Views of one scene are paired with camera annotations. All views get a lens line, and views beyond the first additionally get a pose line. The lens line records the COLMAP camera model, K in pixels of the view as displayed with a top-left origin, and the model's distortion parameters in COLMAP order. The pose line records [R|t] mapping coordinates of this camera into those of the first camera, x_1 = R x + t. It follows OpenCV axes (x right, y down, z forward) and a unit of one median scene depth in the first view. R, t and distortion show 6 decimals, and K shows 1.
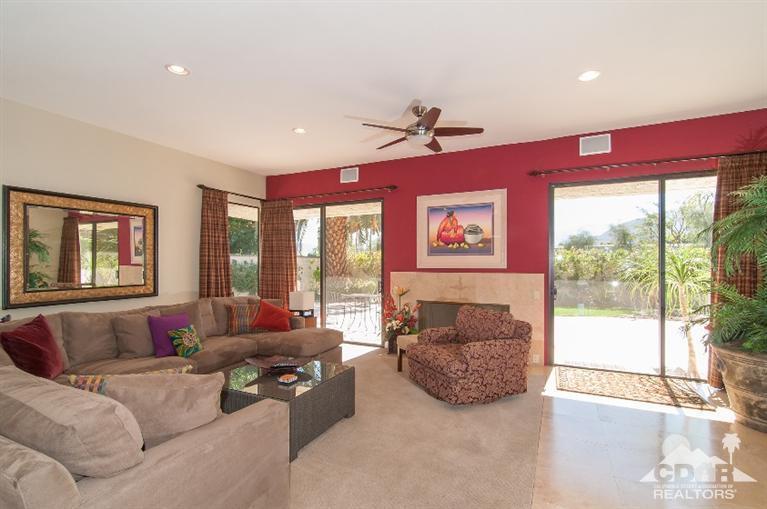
lens RADIAL K [[368.7, 0, 385.8], [0, 368.7, 261.5], [0, 0, 1]] dist [0.000161, 0.000190]
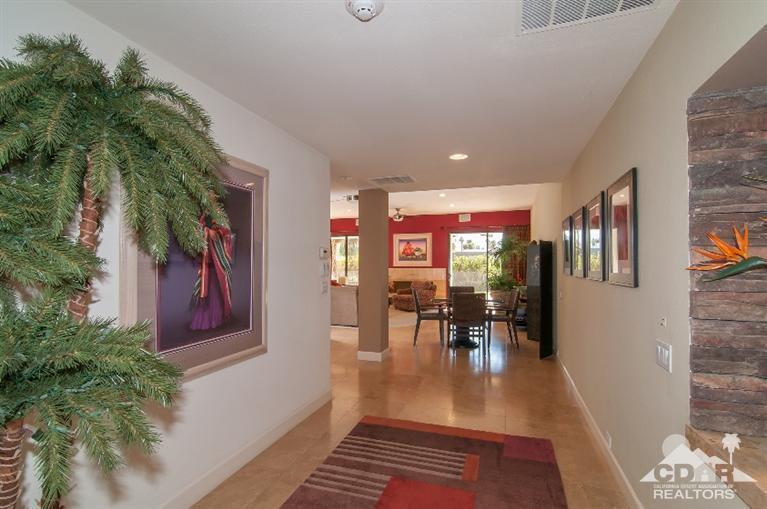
lens RADIAL K [[368.7, 0, 385.8], [0, 368.7, 261.5], [0, 0, 1]] dist [0.000161, 0.000190]
pose [[0.992530, -0.001966, 0.121983, -0.244753], [0.001726, 0.999996, 0.002076, -0.016853], [-0.121986, -0.001850, 0.992530, -1.257408]]
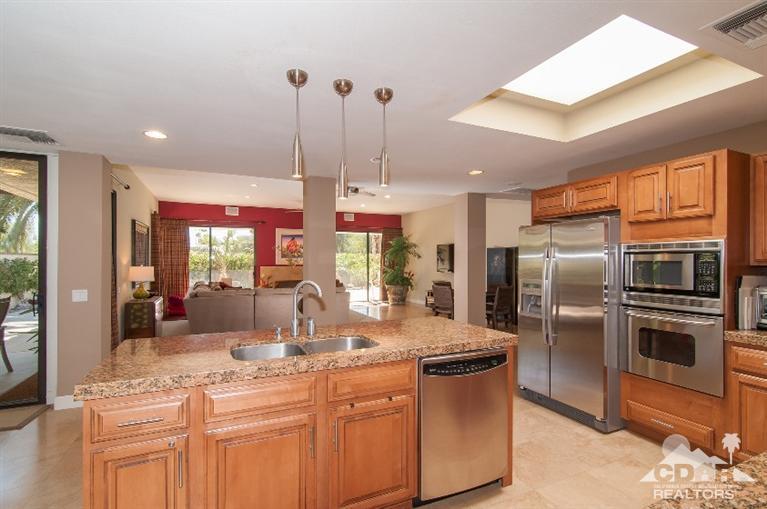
lens RADIAL K [[376.3, 0, 386.0], [0, 376.3, 256.4], [0, 0, 1]] dist [-0.002535, -0.001065]
pose [[0.620703, 0.006338, 0.784020, -1.181636], [-0.005296, 0.999978, -0.003892, -0.021072], [-0.784028, -0.001736, 0.620724, -0.751112]]
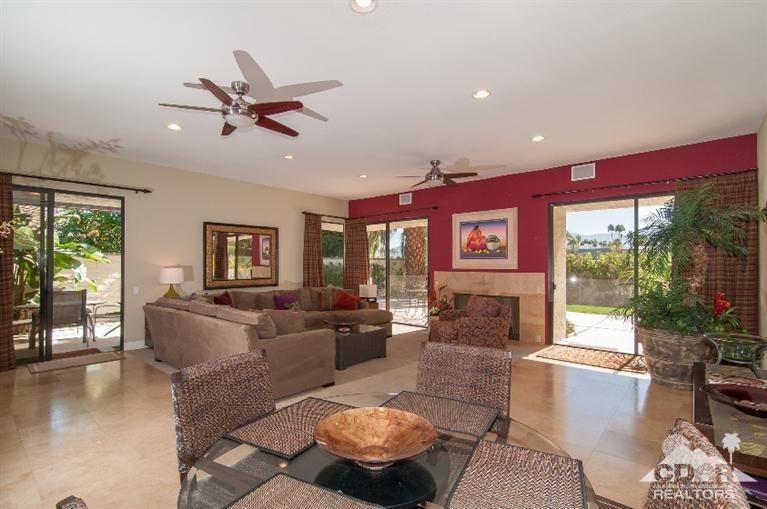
lens RADIAL K [[368.7, 0, 385.8], [0, 368.7, 261.5], [0, 0, 1]] dist [0.000161, 0.000190]
pose [[0.964902, -0.000794, -0.262608, 0.209196], [-0.000297, 0.999992, -0.004112, -0.001850], [0.262609, 0.004045, 0.964894, -0.350830]]
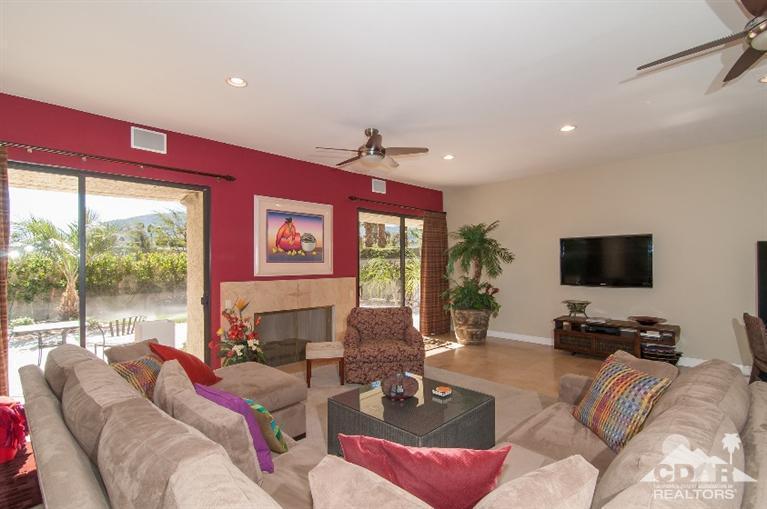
lens RADIAL K [[368.7, 0, 385.8], [0, 368.7, 261.5], [0, 0, 1]] dist [0.000161, 0.000190]
pose [[0.320027, -0.002247, 0.947406, -0.675946], [-0.005914, 0.999973, 0.004369, -0.024966], [-0.947390, -0.007002, 0.320005, 0.440790]]
